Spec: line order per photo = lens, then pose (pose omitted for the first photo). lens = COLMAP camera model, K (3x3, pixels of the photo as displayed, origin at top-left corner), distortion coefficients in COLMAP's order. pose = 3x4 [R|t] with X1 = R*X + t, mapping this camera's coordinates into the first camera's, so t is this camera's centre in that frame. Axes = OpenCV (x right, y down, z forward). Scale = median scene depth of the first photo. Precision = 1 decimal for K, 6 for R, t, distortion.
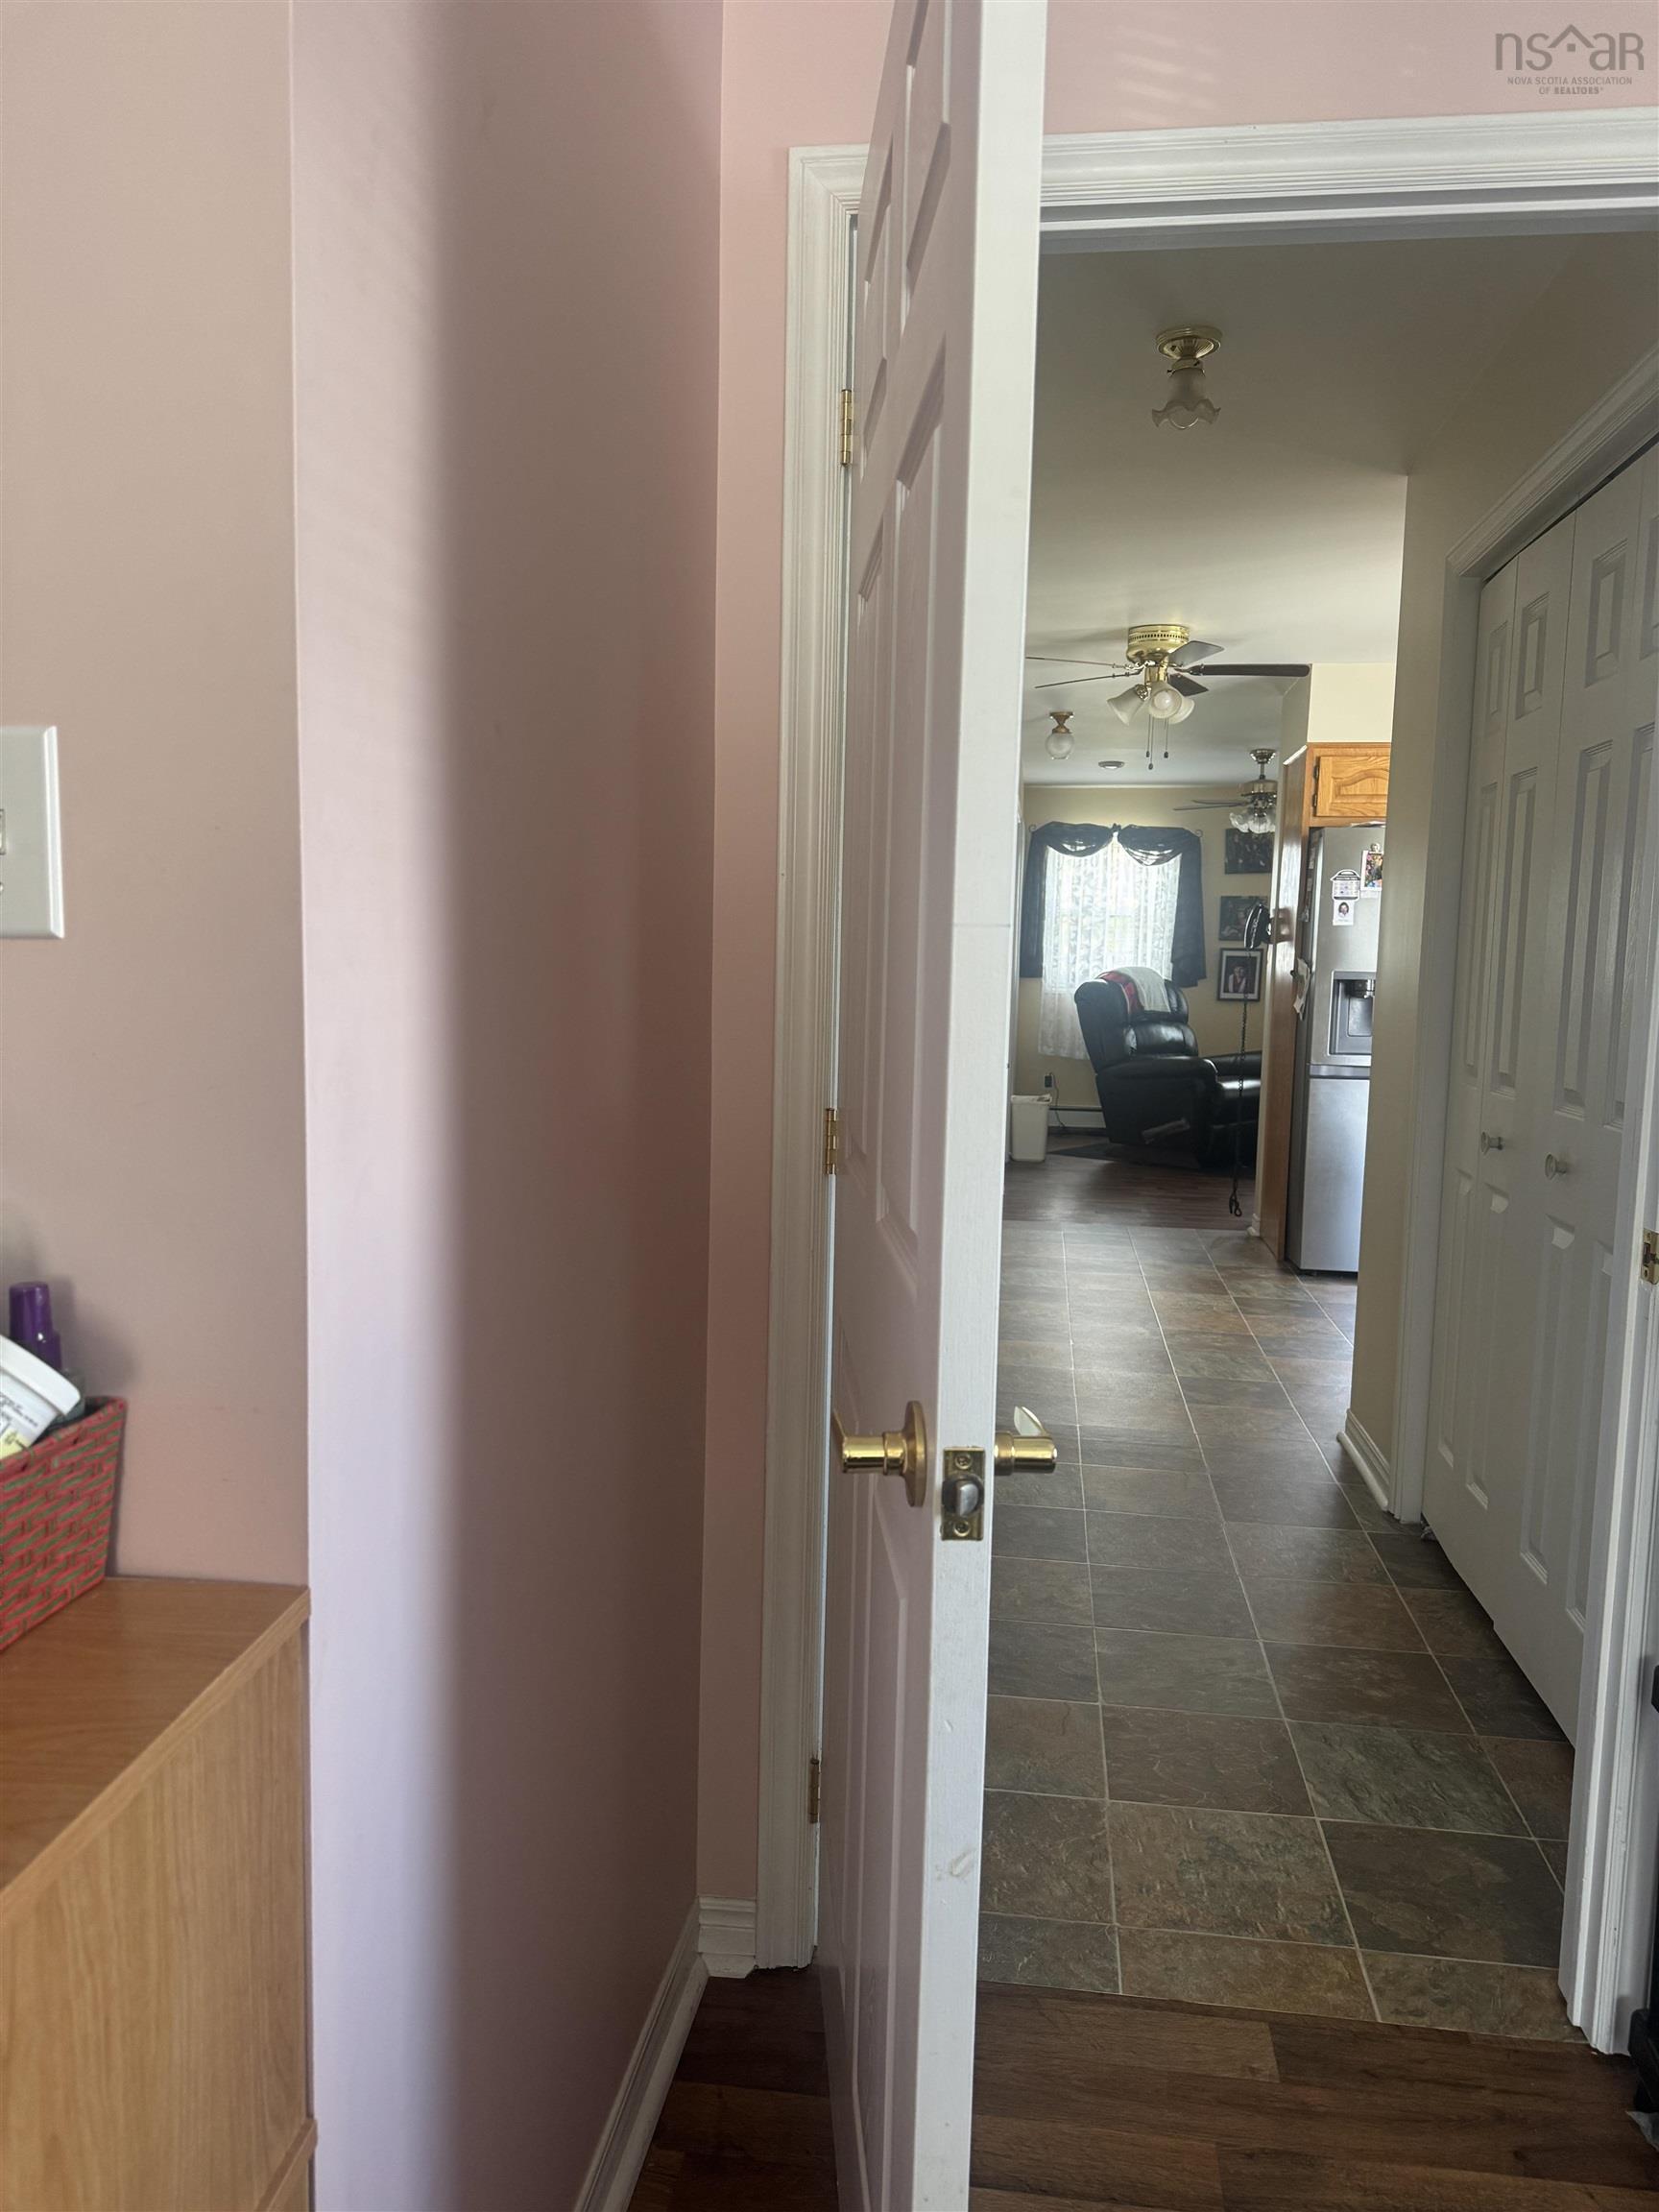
lens RADIAL K [[1565.4, 0, 831.8], [0, 1565.4, 1112.3], [0, 0, 1]] dist [0.058098, -0.092047]
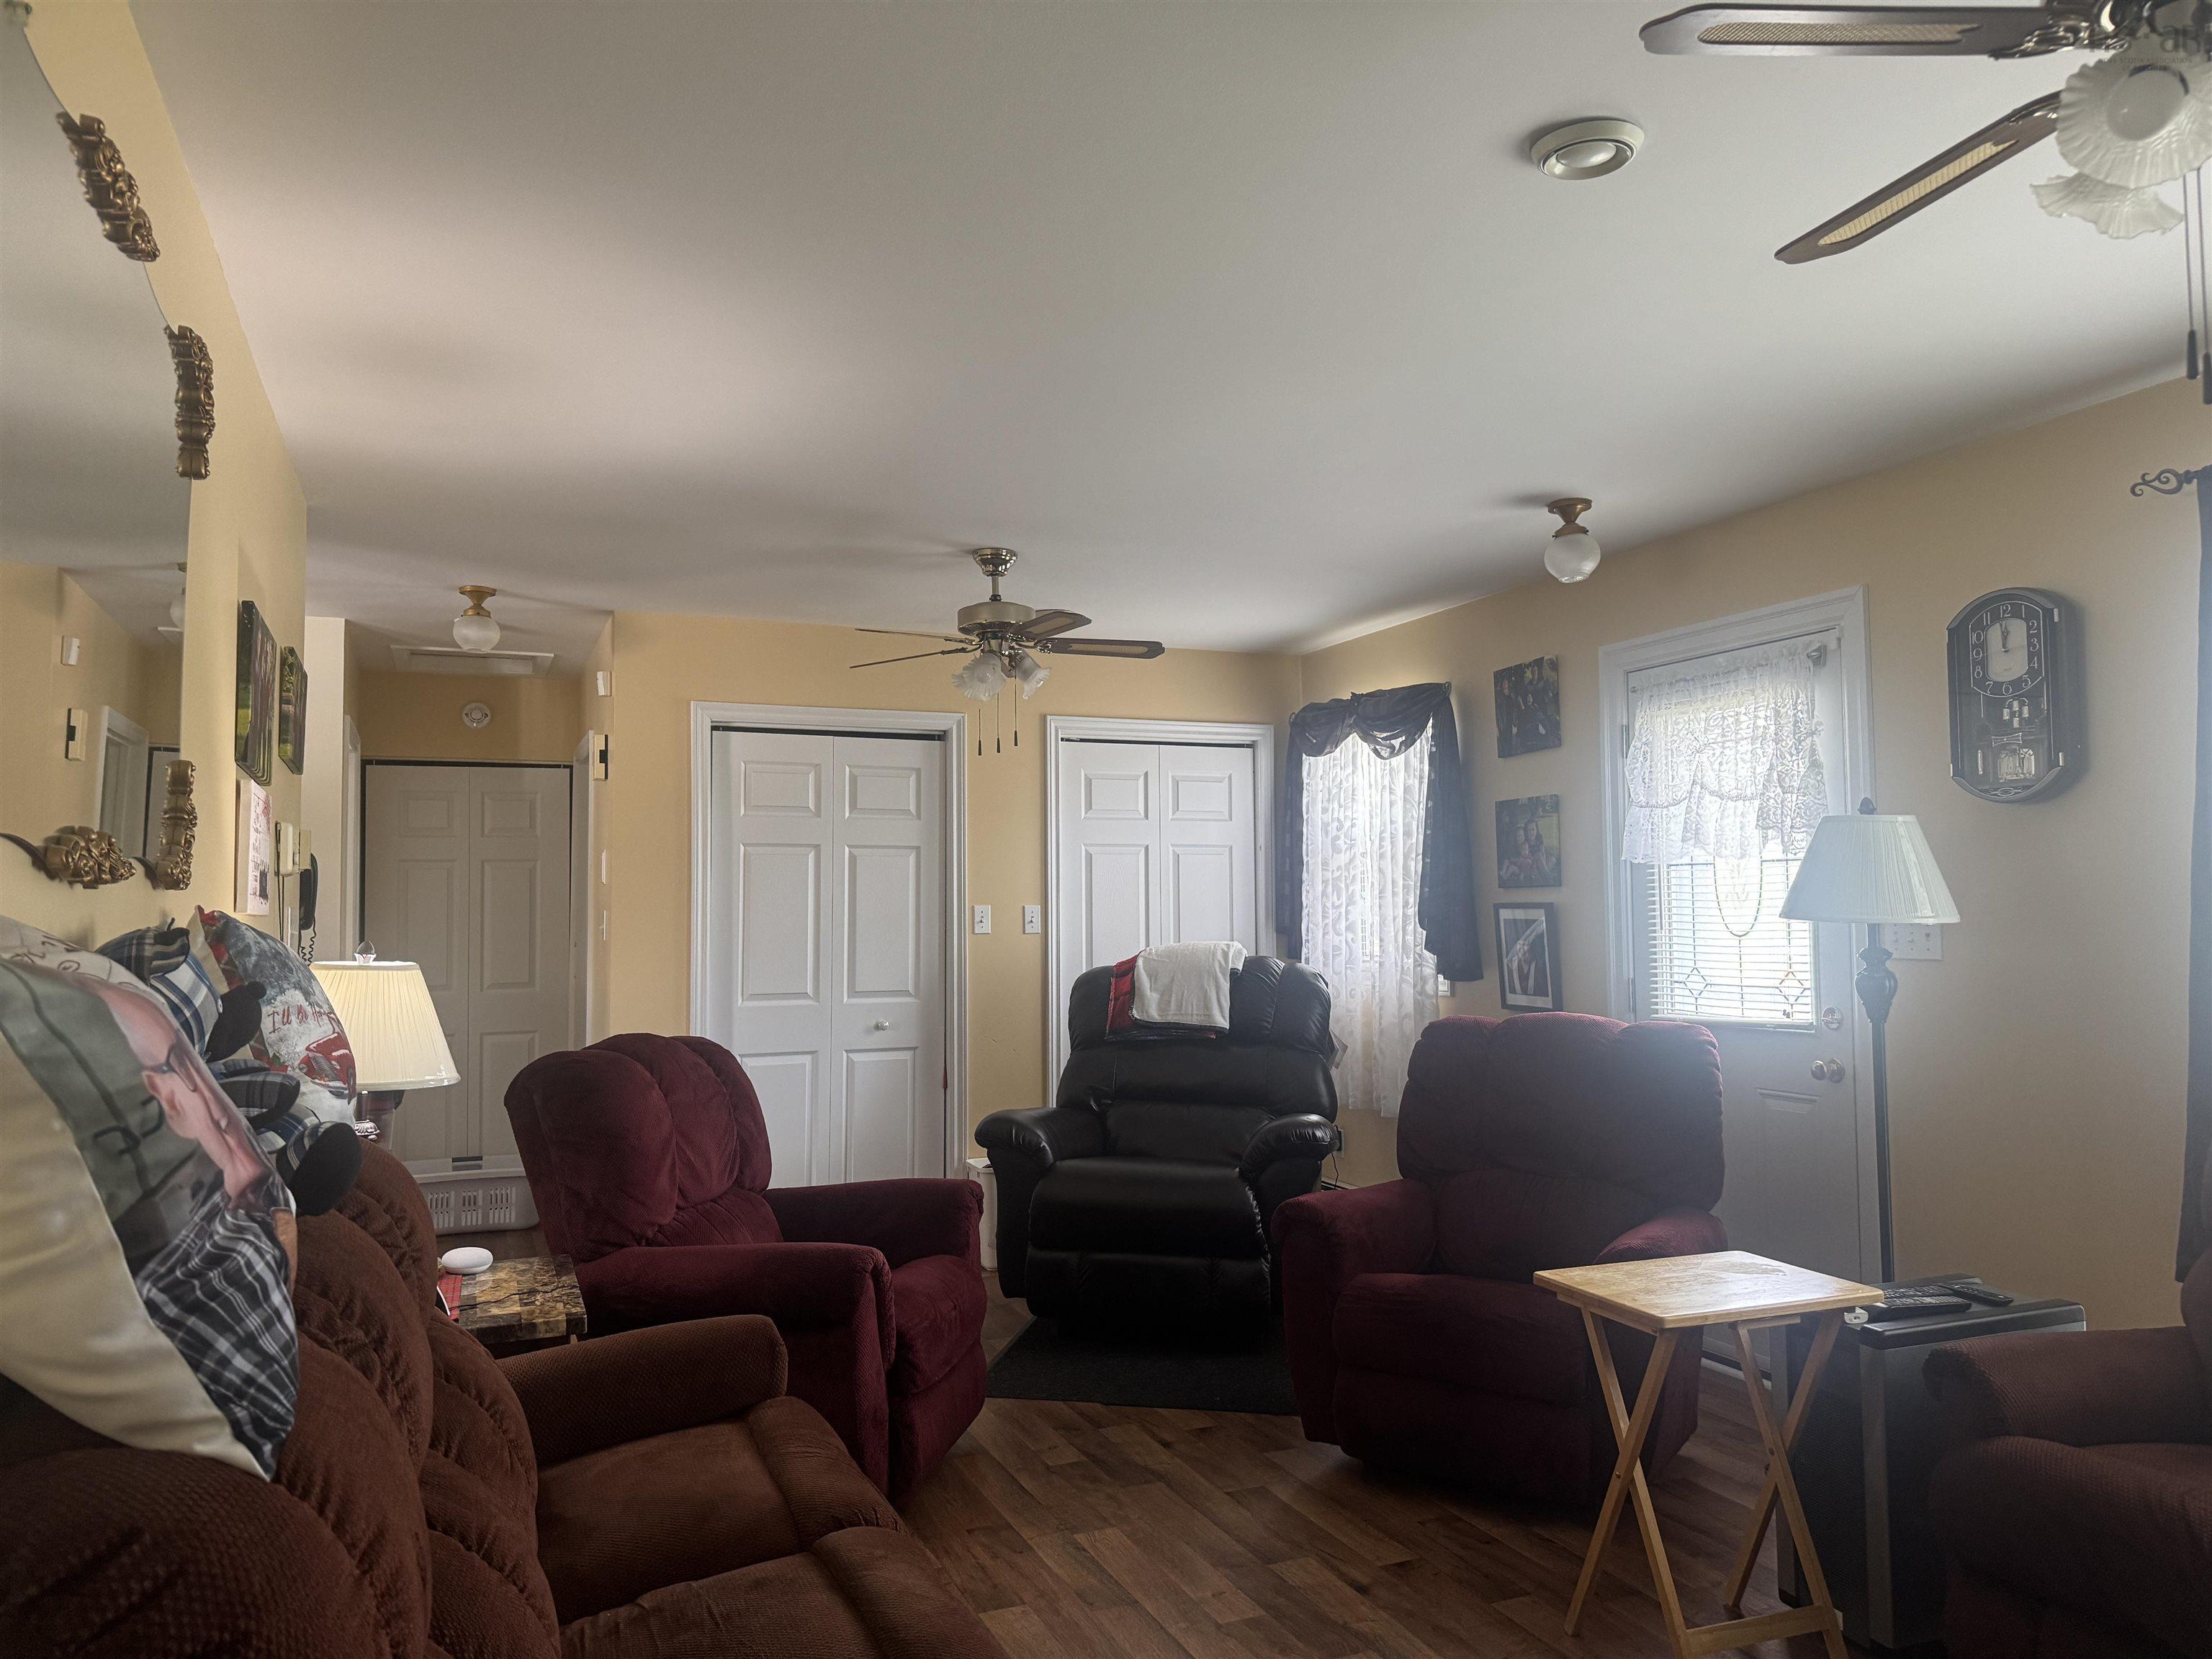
lens RADIAL K [[1565.4, 0, 1121.9], [0, 1565.4, 825.4], [0, 0, 1]] dist [0.058098, -0.092047]
pose [[0.525298, -0.072130, -0.847856, 0.609913], [-0.059908, 0.990793, -0.121407, -0.061227], [0.848807, 0.114569, 0.516140, 0.637758]]
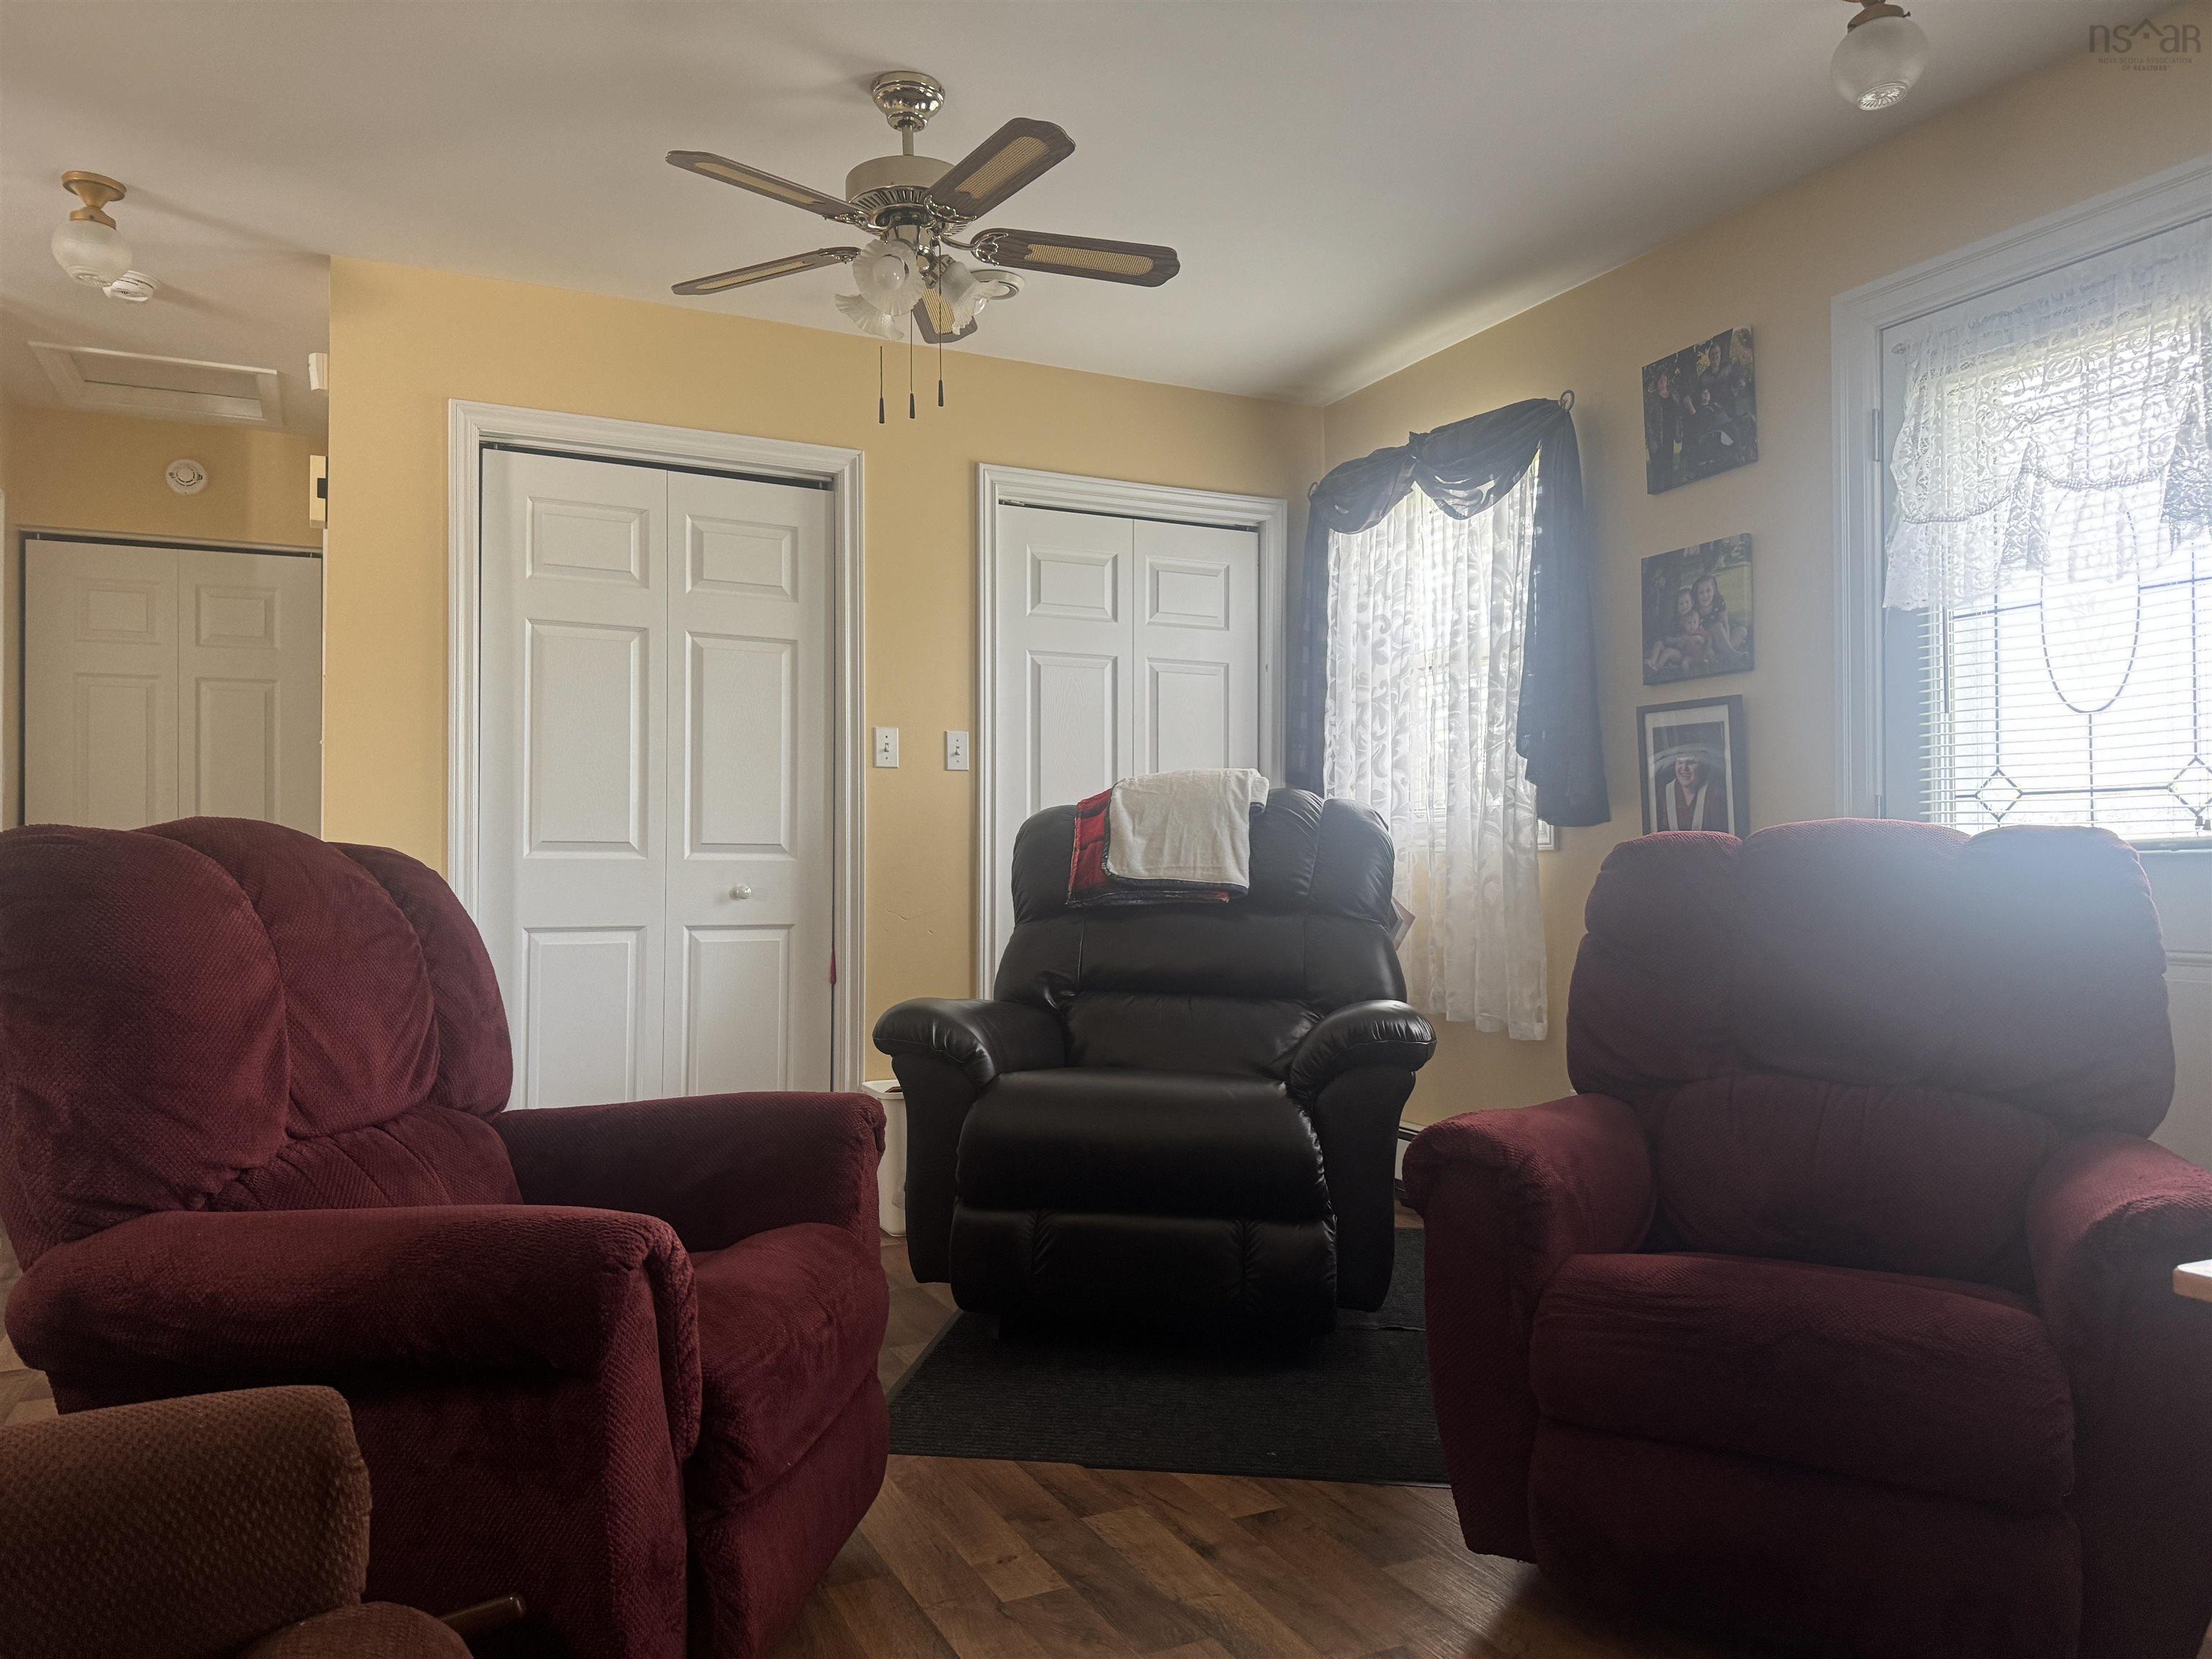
lens RADIAL K [[1565.4, 0, 1116.2], [0, 1565.4, 840.6], [0, 0, 1]] dist [0.058098, -0.092047]
pose [[0.572051, -0.035969, -0.819429, 0.462260], [-0.063468, 0.994101, -0.087944, -0.037980], [0.817759, 0.102316, 0.566394, 0.714490]]
